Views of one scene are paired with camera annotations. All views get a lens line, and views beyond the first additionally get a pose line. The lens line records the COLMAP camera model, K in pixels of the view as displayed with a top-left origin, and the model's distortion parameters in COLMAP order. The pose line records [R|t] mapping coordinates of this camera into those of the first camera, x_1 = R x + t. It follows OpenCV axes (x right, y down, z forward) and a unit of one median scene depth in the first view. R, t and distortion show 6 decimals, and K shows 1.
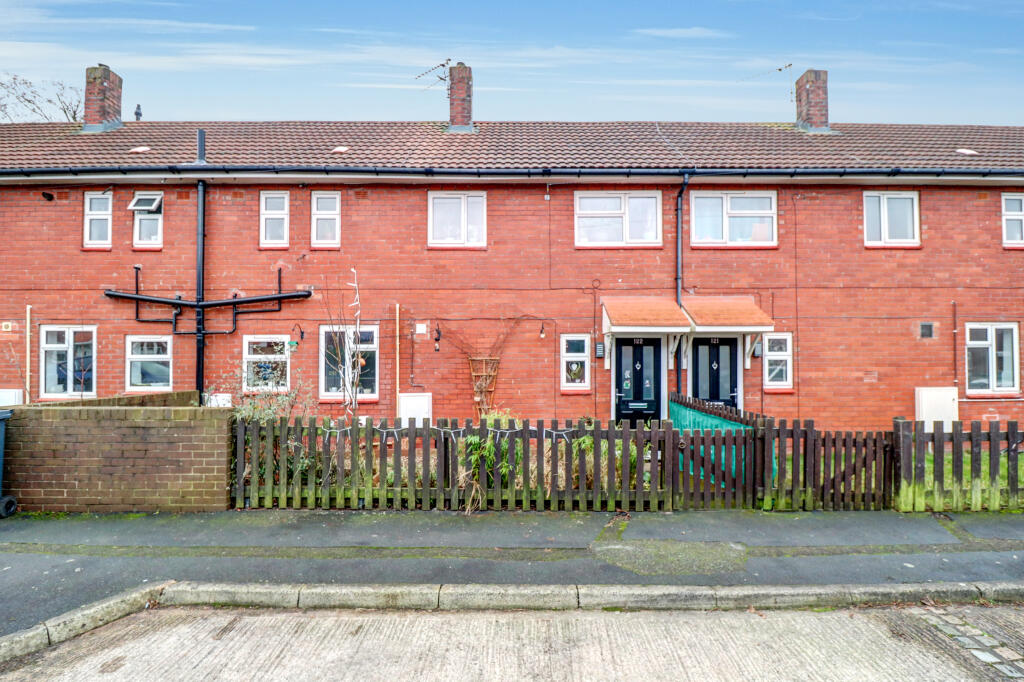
lens RADIAL K [[498.3, 0, 523.0], [0, 498.3, 351.8], [0, 0, 1]] dist [-0.010485, -0.006240]
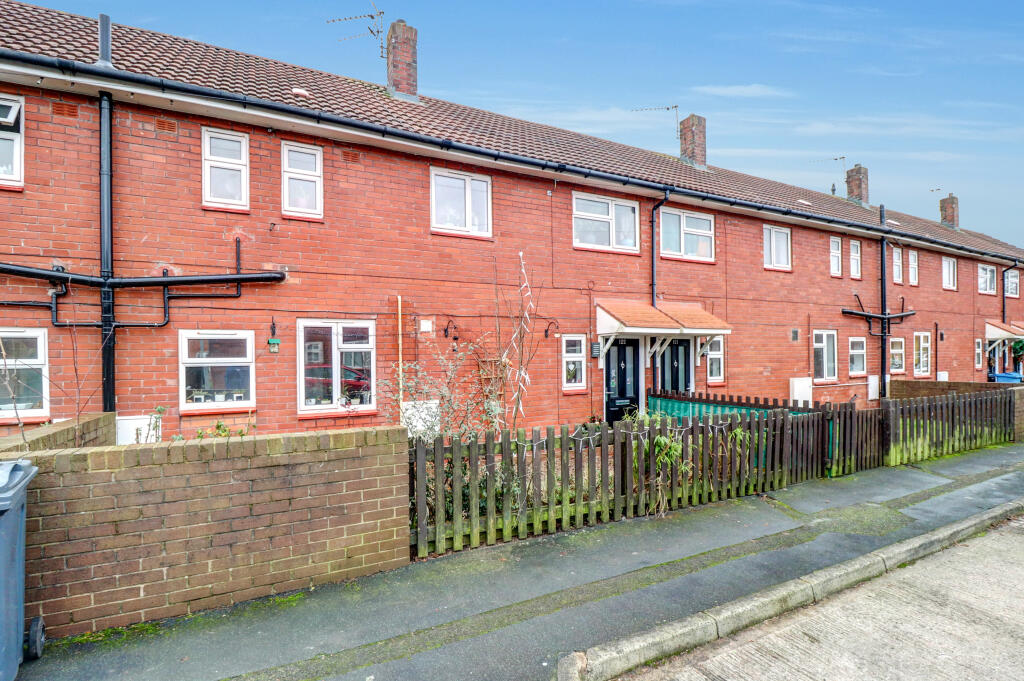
lens RADIAL K [[498.3, 0, 553.6], [0, 498.3, 364.2], [0, 0, 1]] dist [-0.010485, -0.006240]
pose [[0.883360, -0.014994, 0.468455, -0.419806], [0.005567, 0.999753, 0.021503, 0.003186], [-0.468661, -0.016387, 0.883226, 0.137130]]
